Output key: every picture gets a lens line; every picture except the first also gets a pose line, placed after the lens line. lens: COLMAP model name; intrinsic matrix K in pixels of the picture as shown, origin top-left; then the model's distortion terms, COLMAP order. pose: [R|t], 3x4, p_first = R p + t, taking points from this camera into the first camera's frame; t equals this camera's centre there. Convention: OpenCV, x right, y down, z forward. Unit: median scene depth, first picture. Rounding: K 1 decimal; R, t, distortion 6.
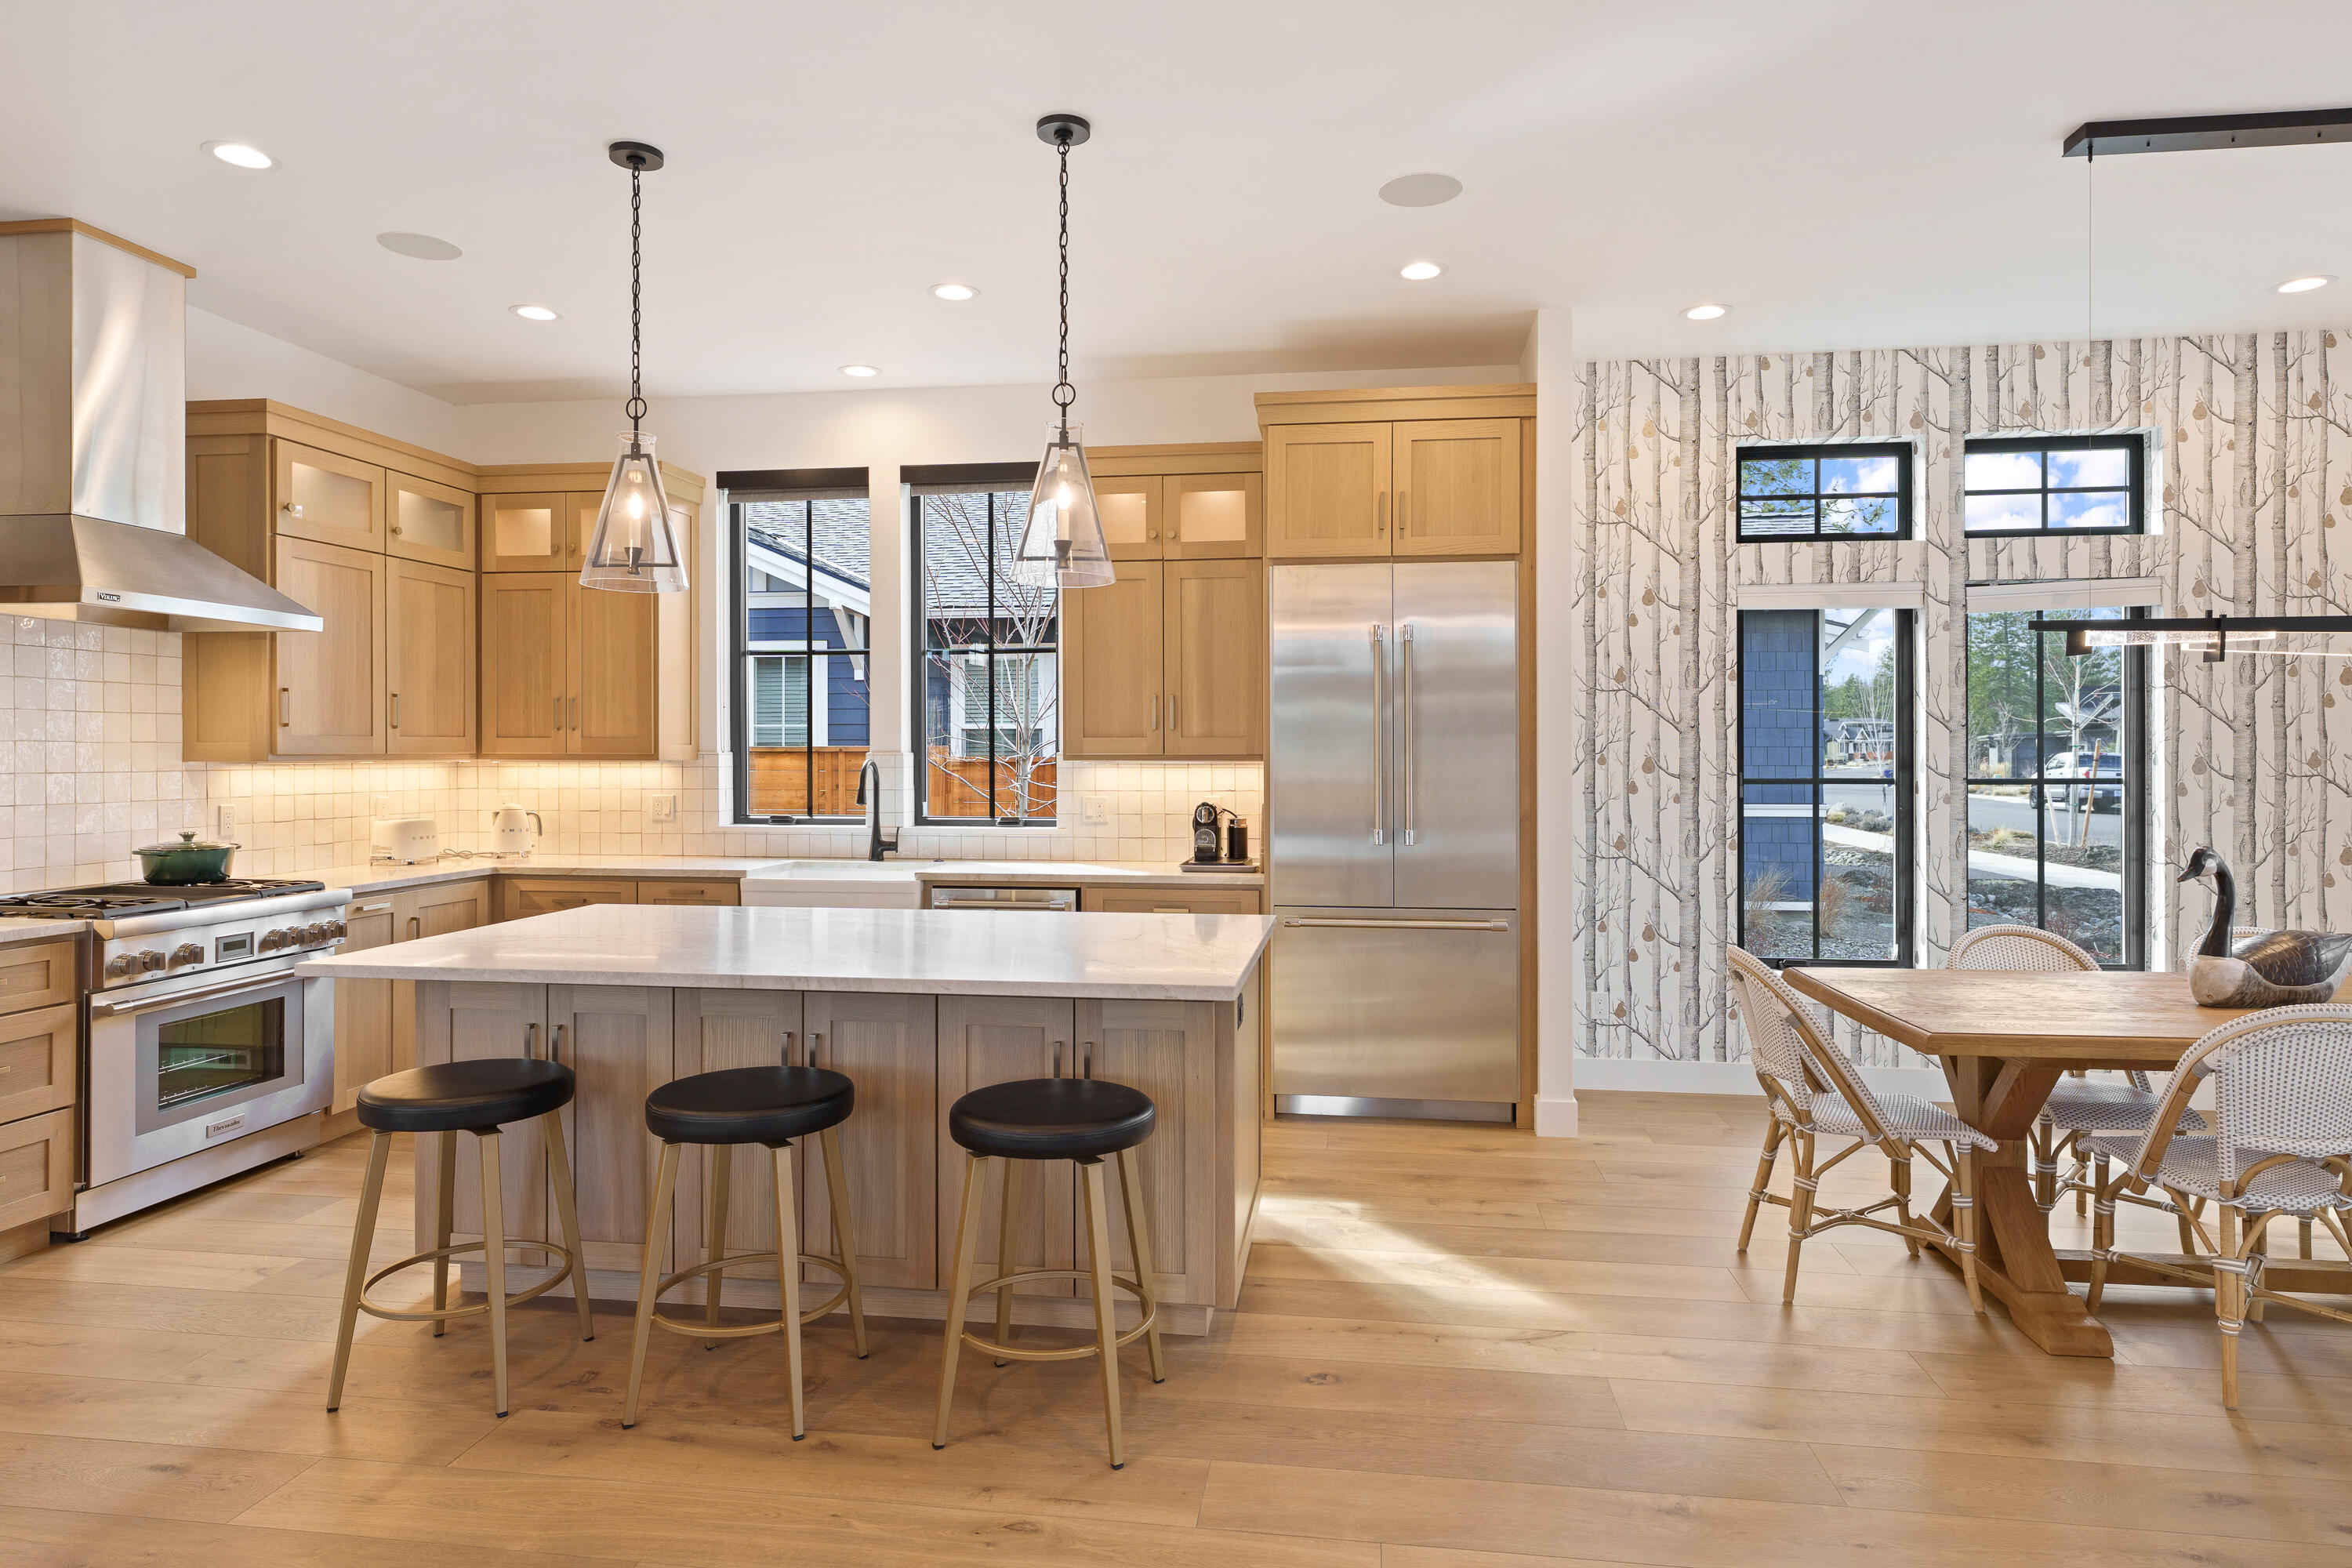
lens RADIAL K [[1345.3, 0, 1181.4], [0, 1345.3, 763.8], [0, 0, 1]] dist [-0.001707, 0.002290]
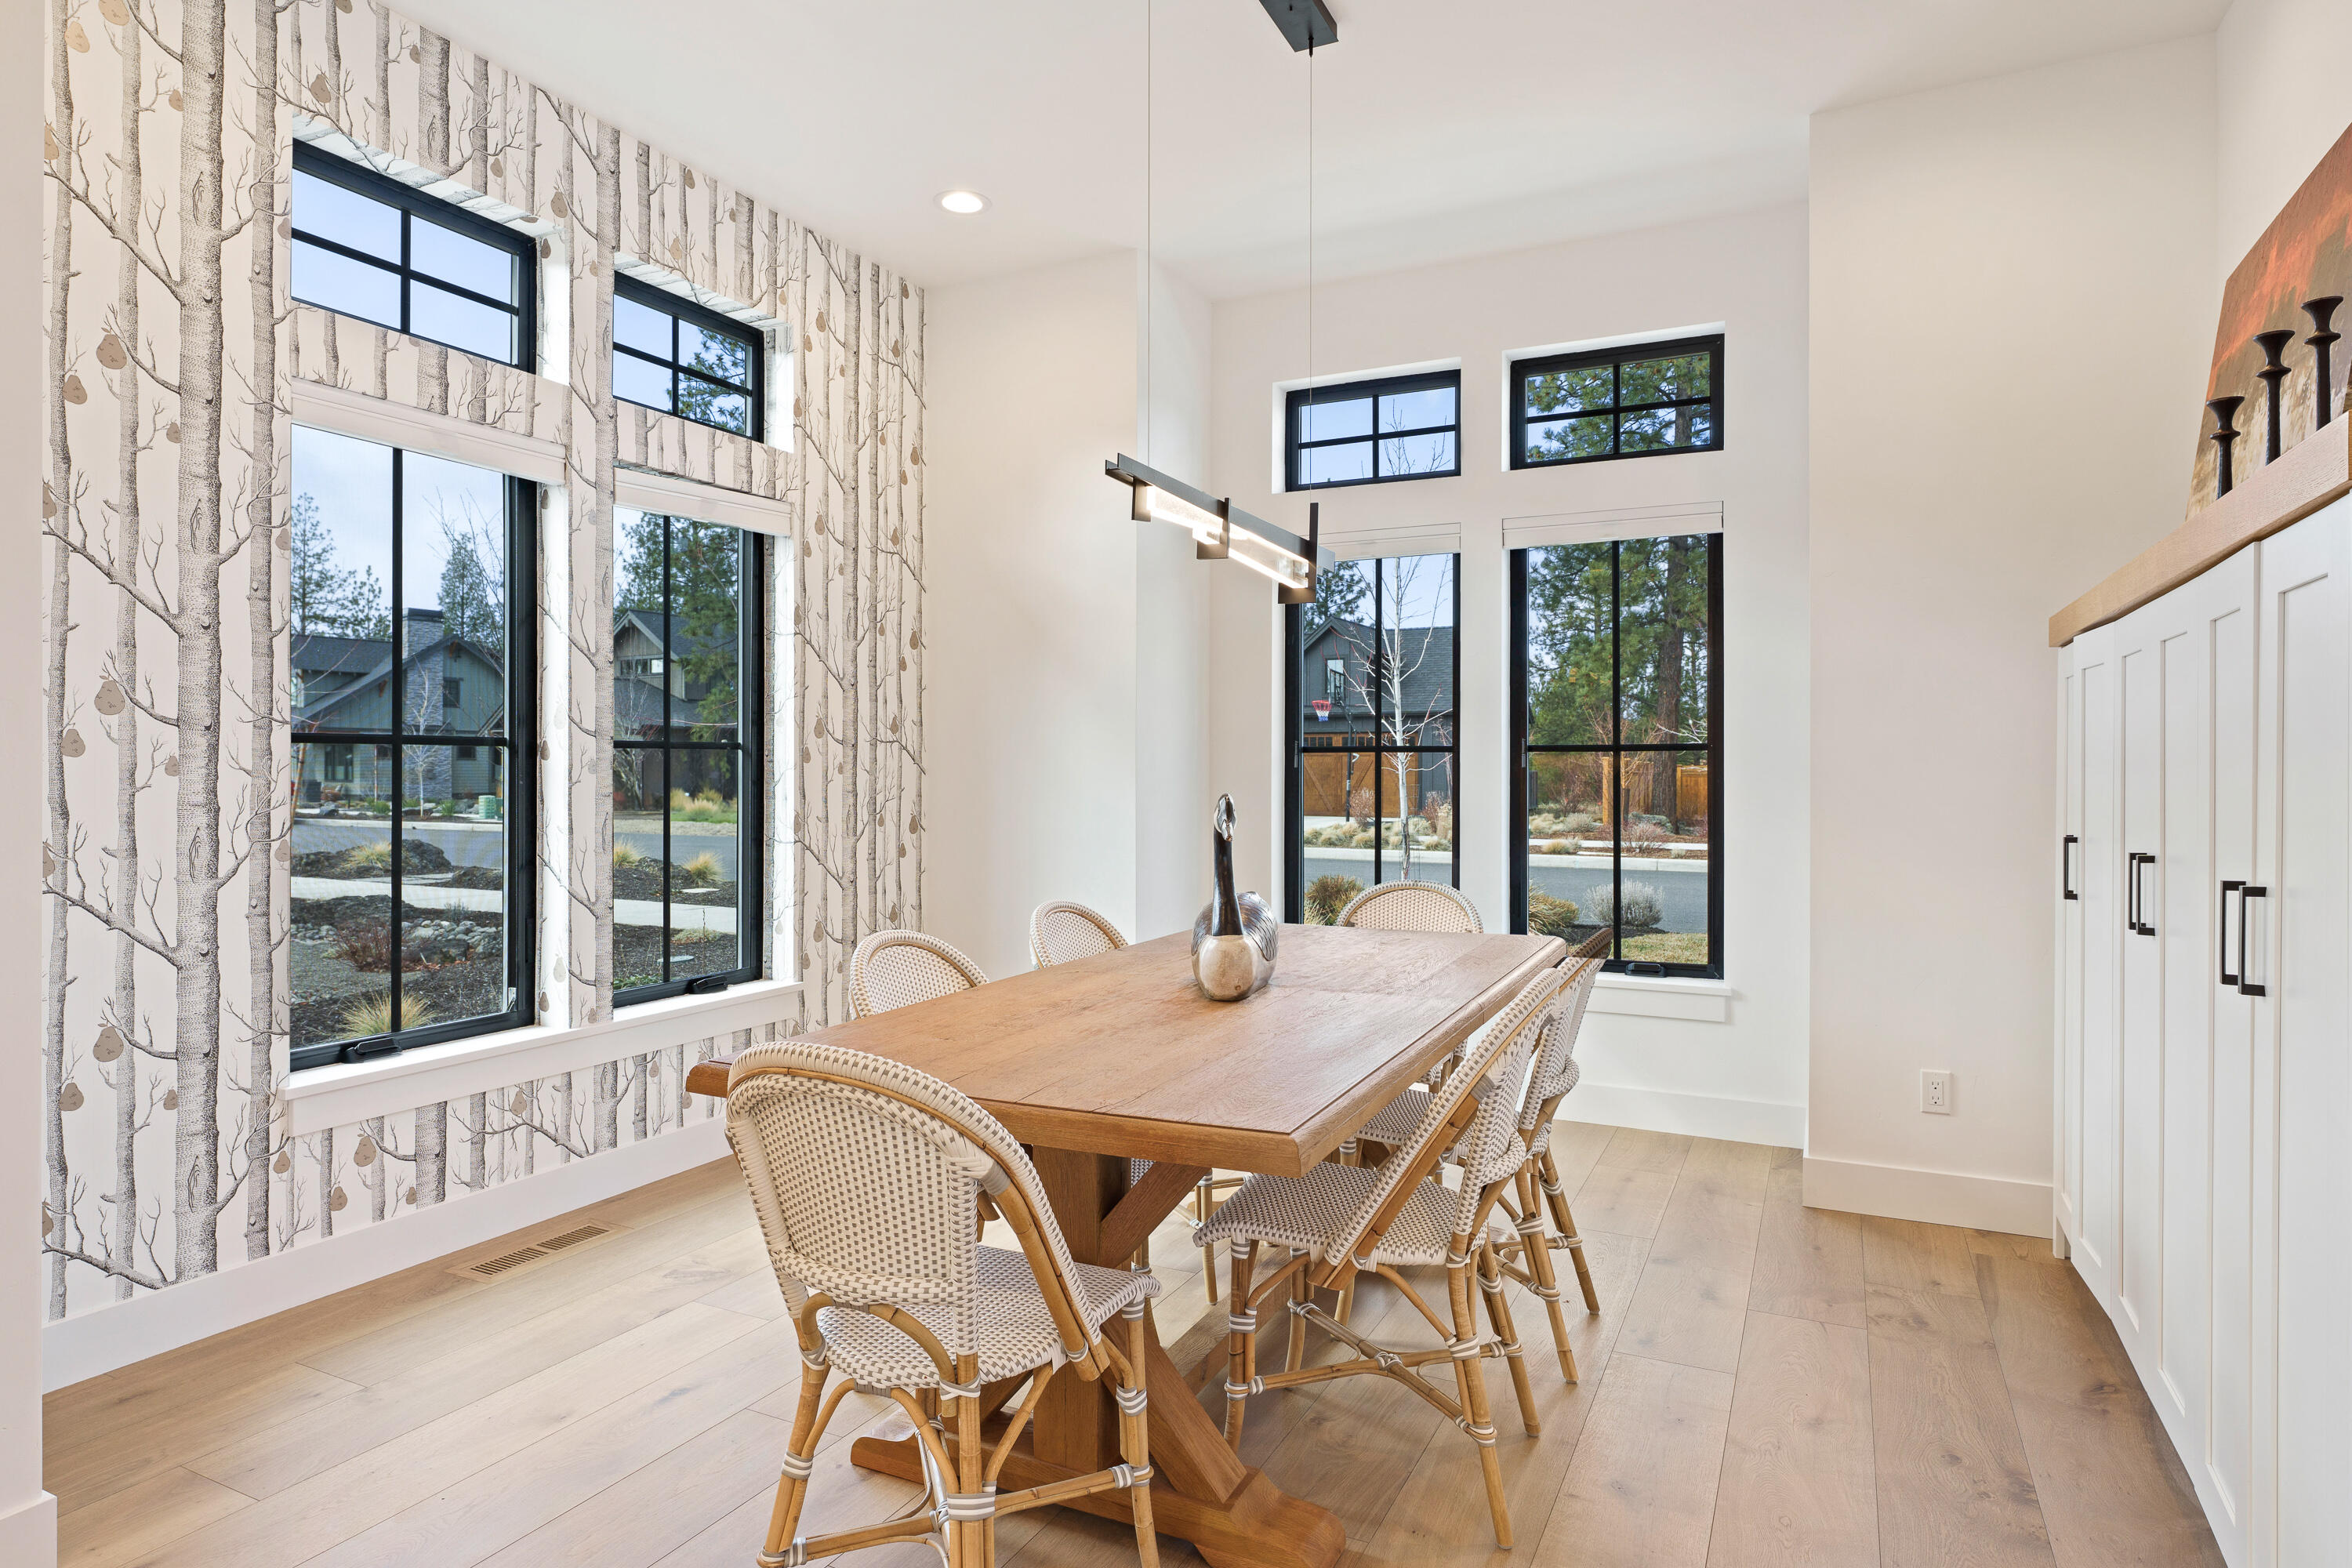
lens RADIAL K [[1325.7, 0, 1157.1], [0, 1325.7, 759.7], [0, 0, 1]] dist [0.007572, 0.000188]
pose [[0.331237, 0.008084, 0.943513, 0.019301], [0.006265, 0.999922, -0.010767, 0.031989], [-0.943527, 0.009477, 0.331160, 0.499150]]
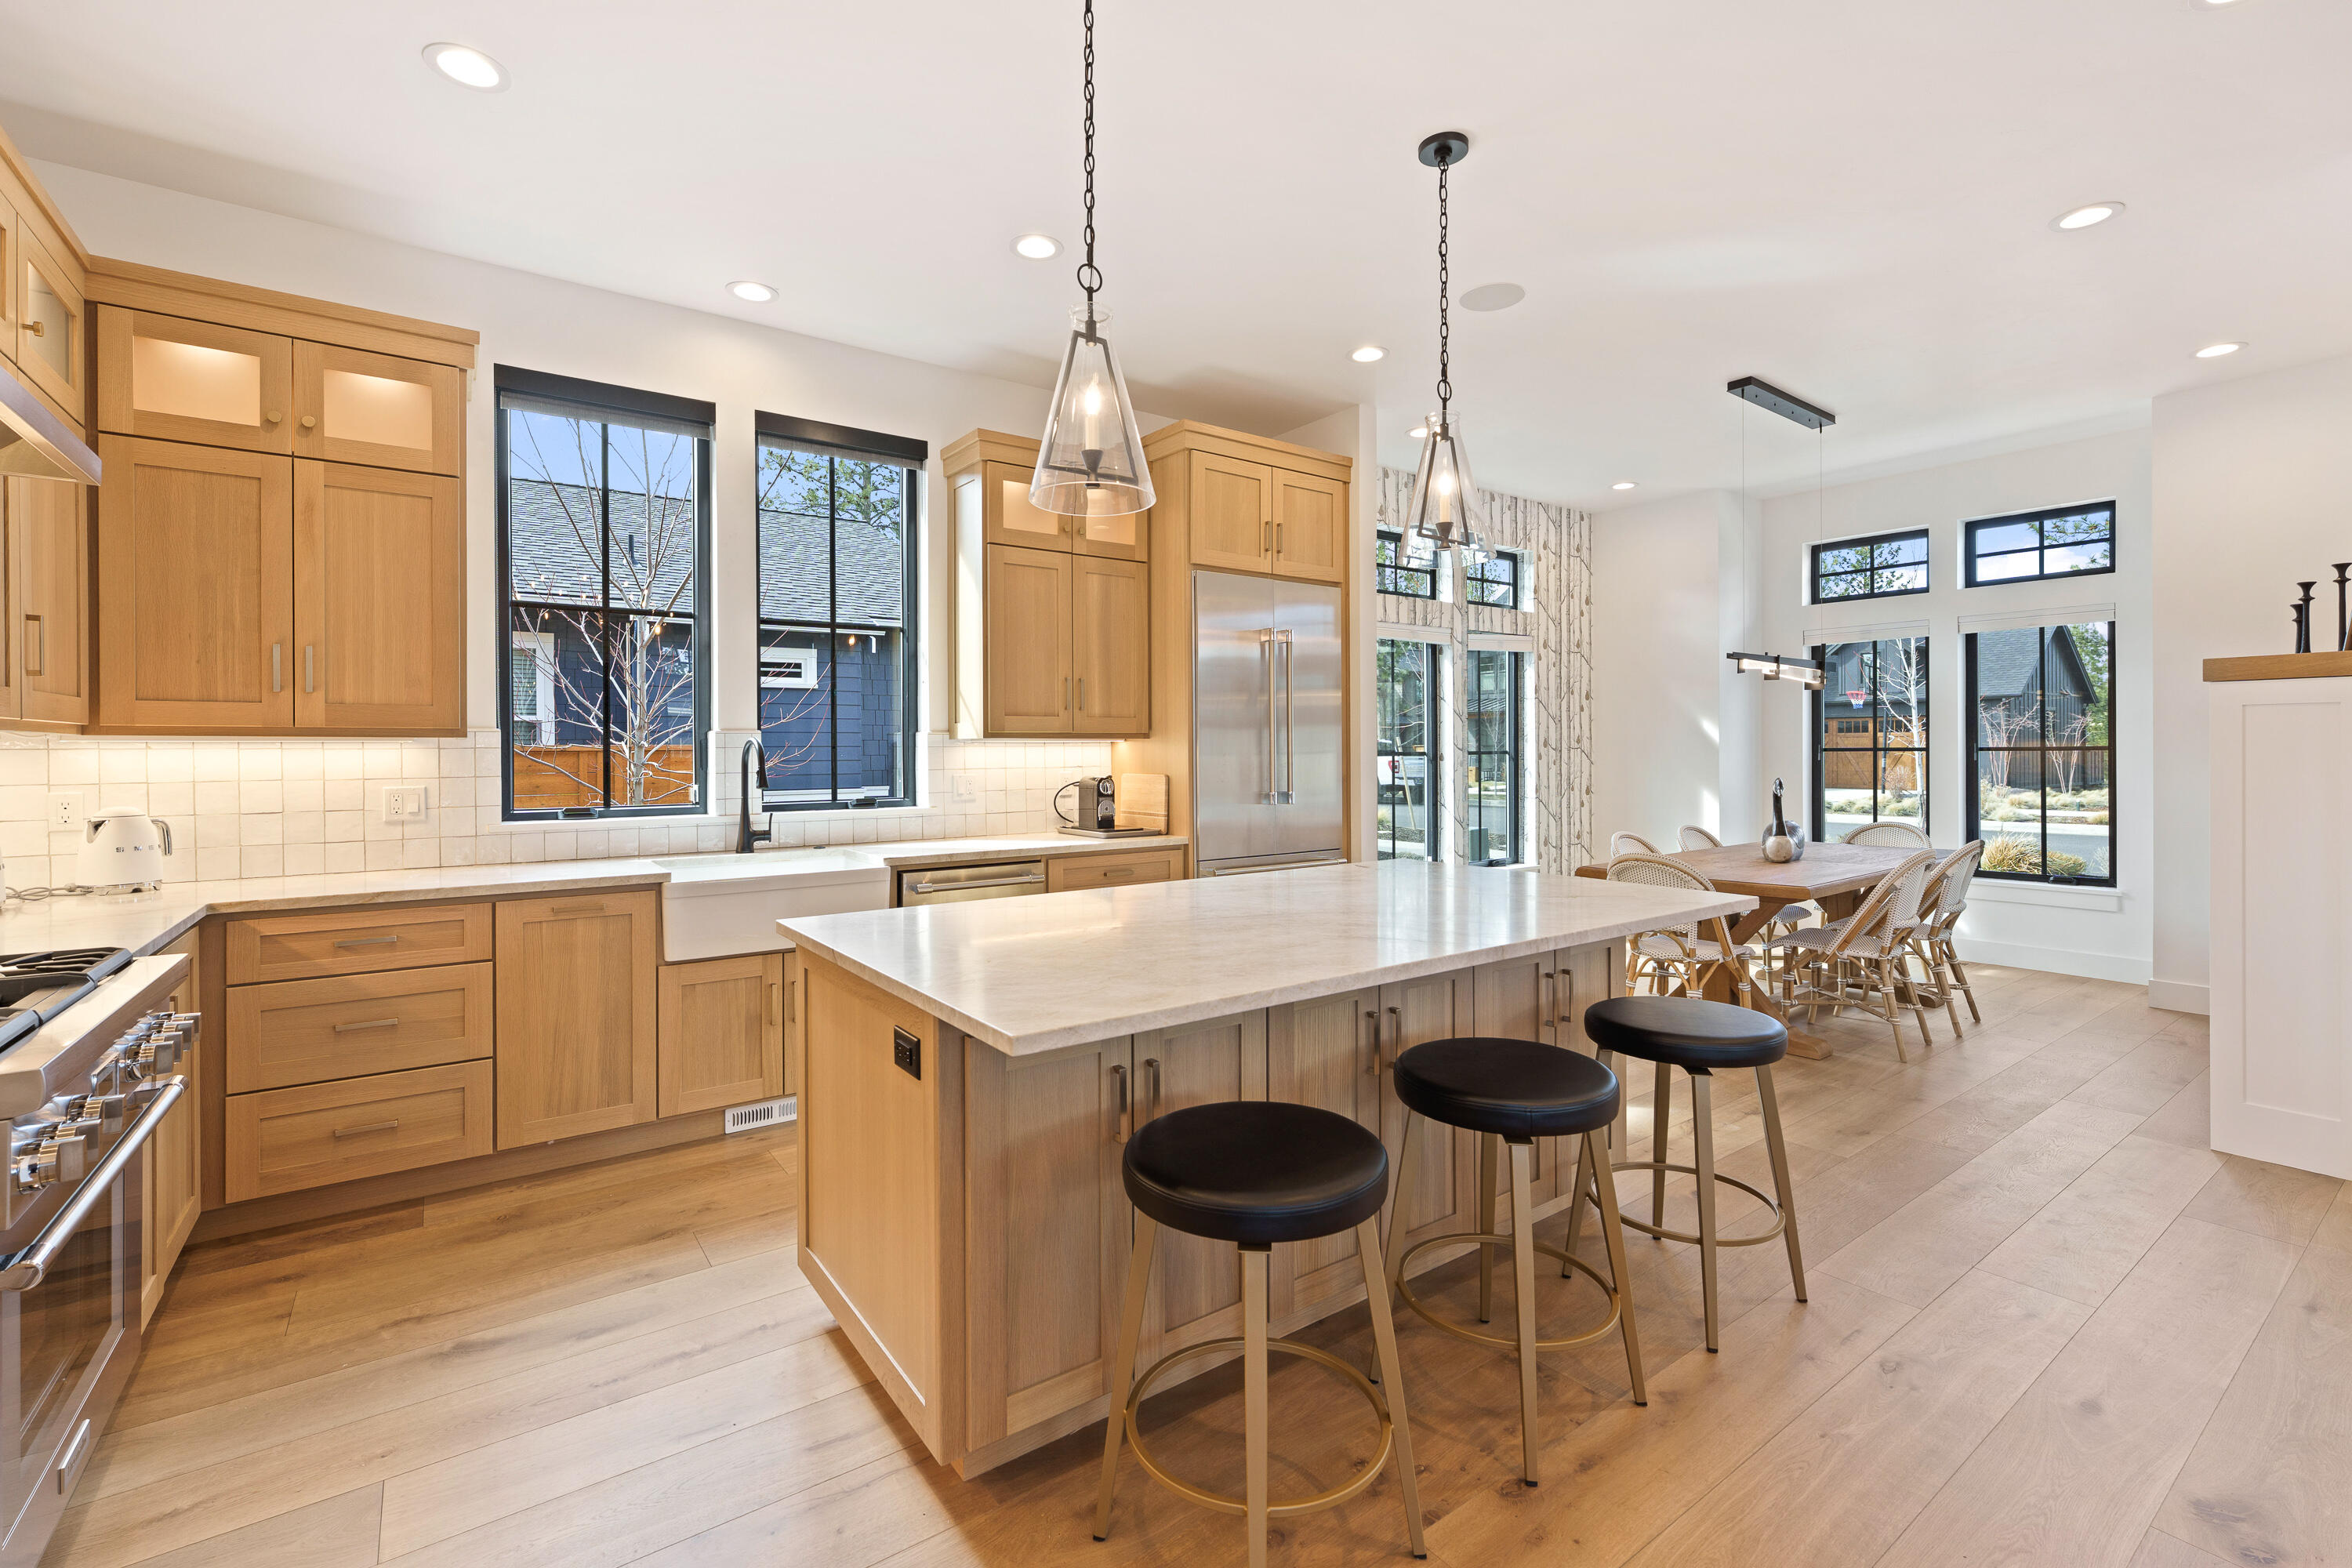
lens RADIAL K [[1018.2, 0, 1172.5], [0, 1018.2, 754.1], [0, 0, 1]] dist [-0.004545, 0.001484]
pose [[0.724192, -0.006578, 0.689567, -0.526687], [0.012570, 0.999914, -0.003662, 0.014861], [-0.689483, 0.011320, 0.724213, 0.353527]]
